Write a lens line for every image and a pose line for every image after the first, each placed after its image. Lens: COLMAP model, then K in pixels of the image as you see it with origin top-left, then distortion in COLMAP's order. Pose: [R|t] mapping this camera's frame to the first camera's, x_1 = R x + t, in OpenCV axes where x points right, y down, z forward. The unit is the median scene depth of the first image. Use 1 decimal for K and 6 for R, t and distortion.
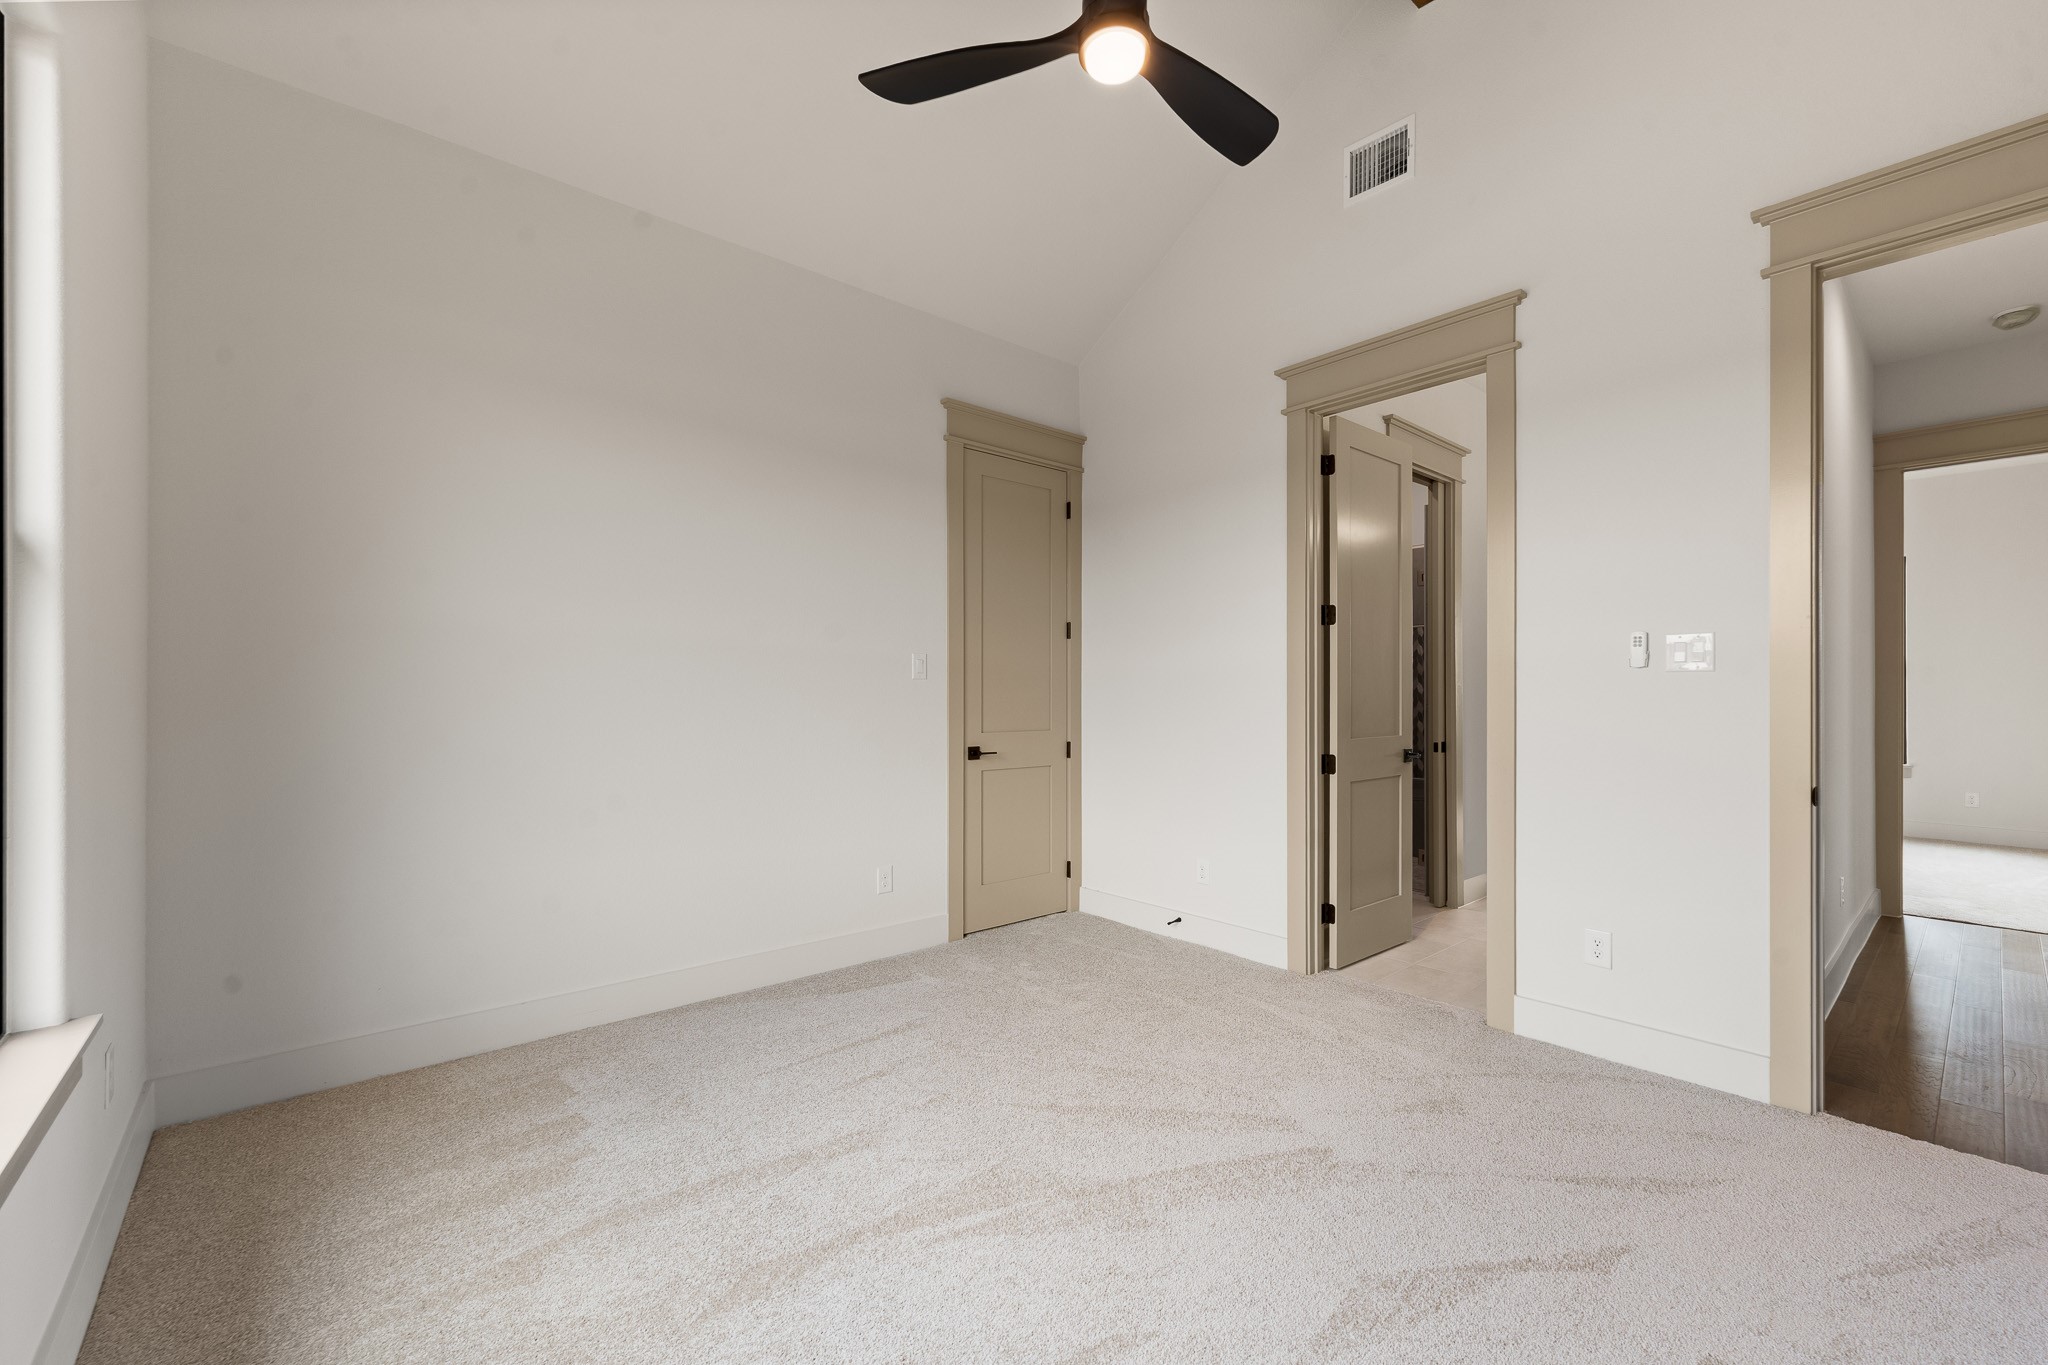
lens RADIAL K [[833.6, 0, 1027.8], [0, 833.6, 694.2], [0, 0, 1]] dist [-0.004073, -0.000568]
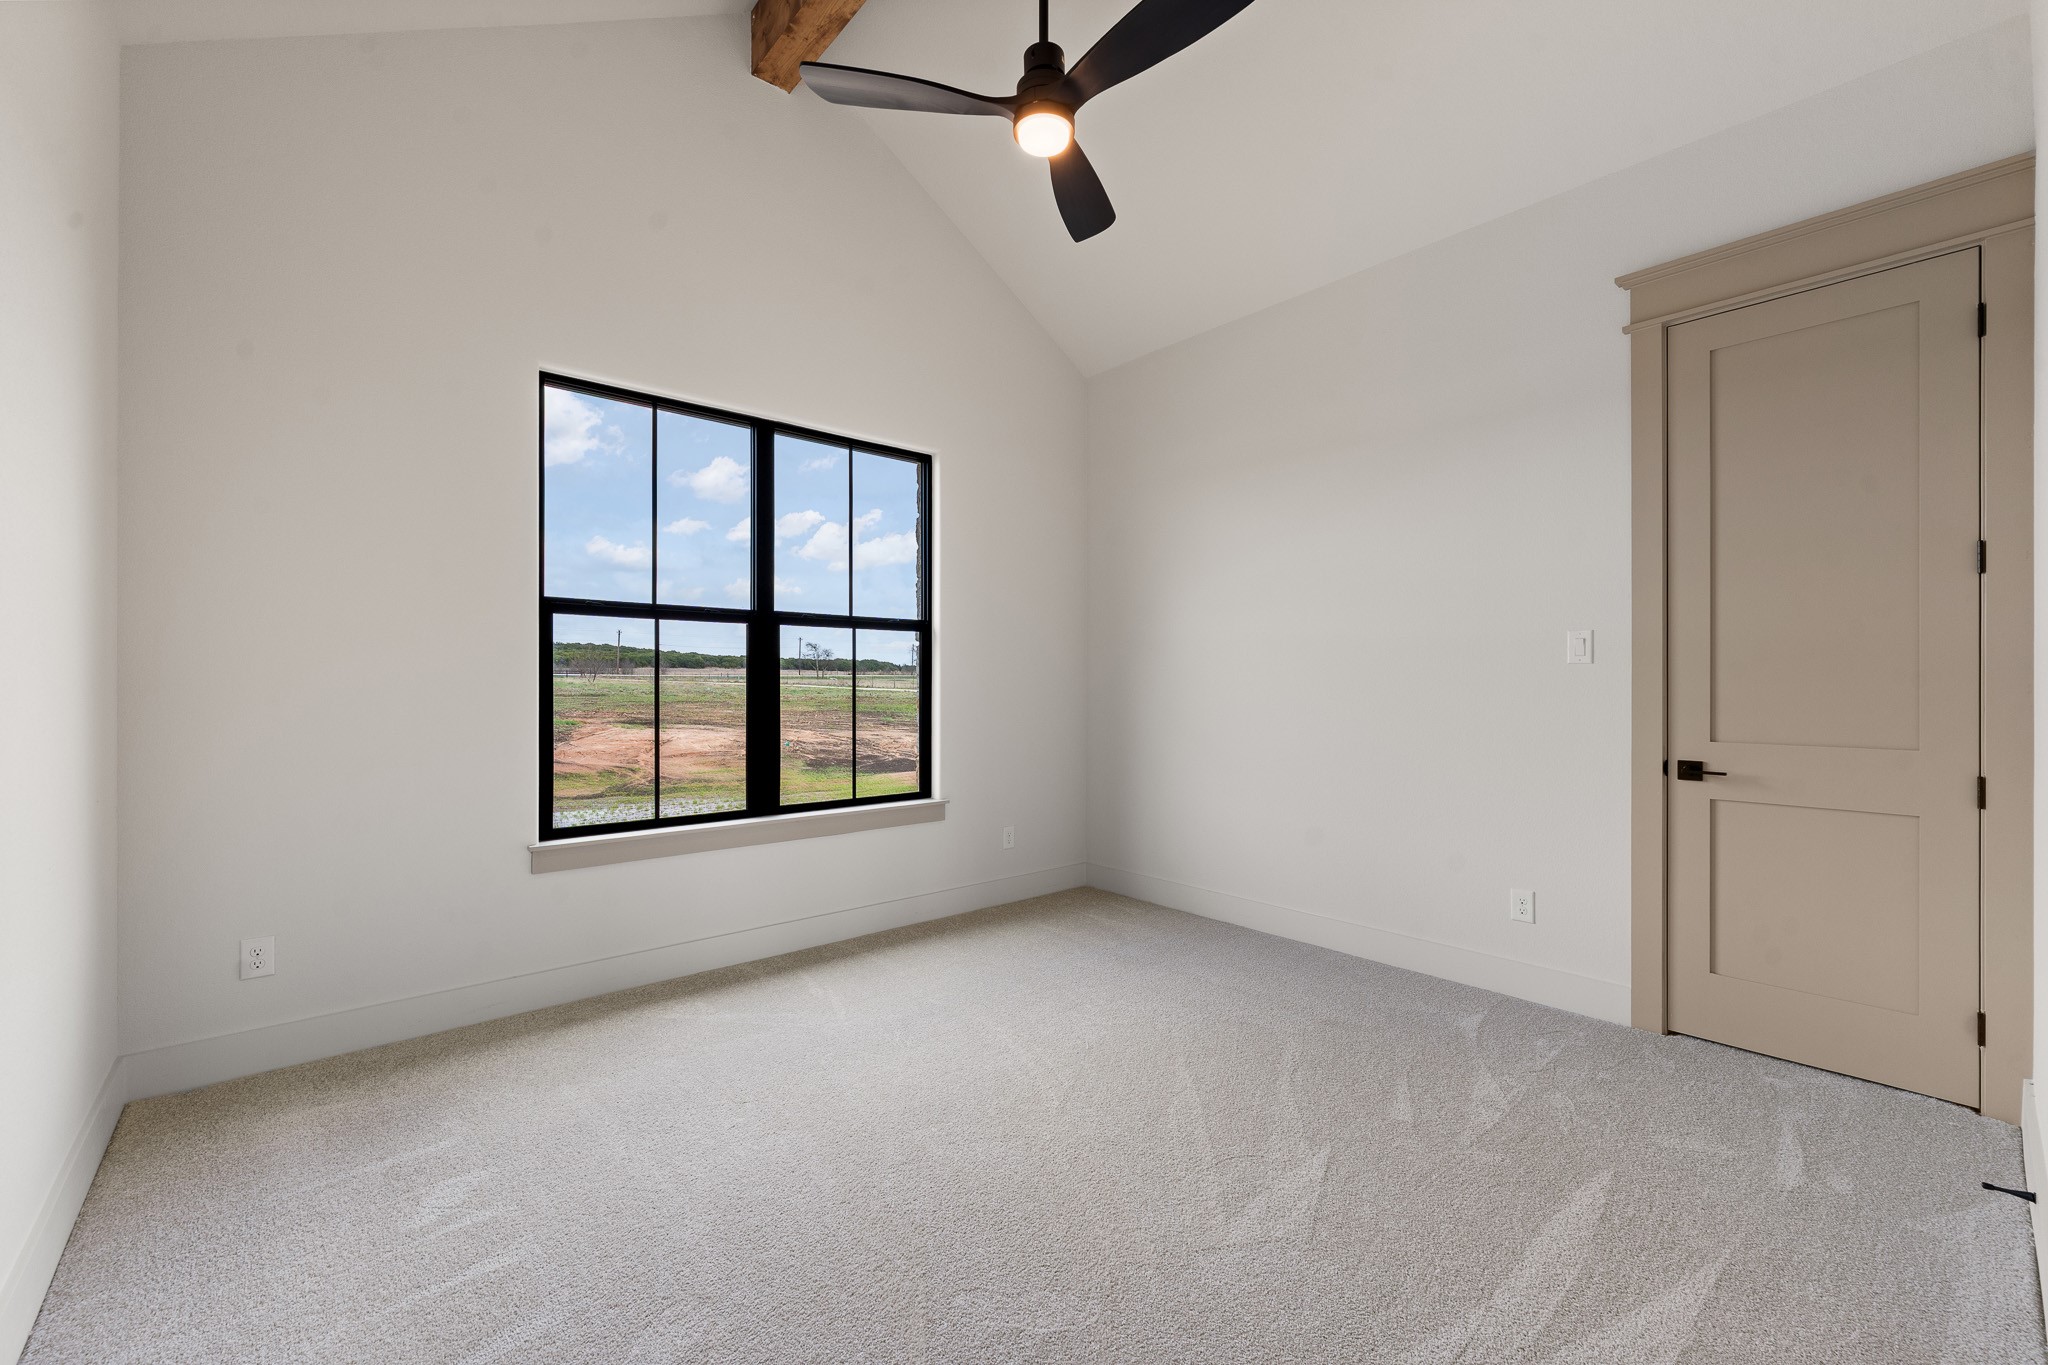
lens RADIAL K [[833.6, 0, 1031.4], [0, 833.6, 682.2], [0, 0, 1]] dist [-0.004073, -0.000568]
pose [[0.007151, 0.001320, -0.999974, 0.619335], [0.002269, 0.999997, 0.001337, -0.003038], [0.999972, -0.002279, 0.007148, 0.473064]]
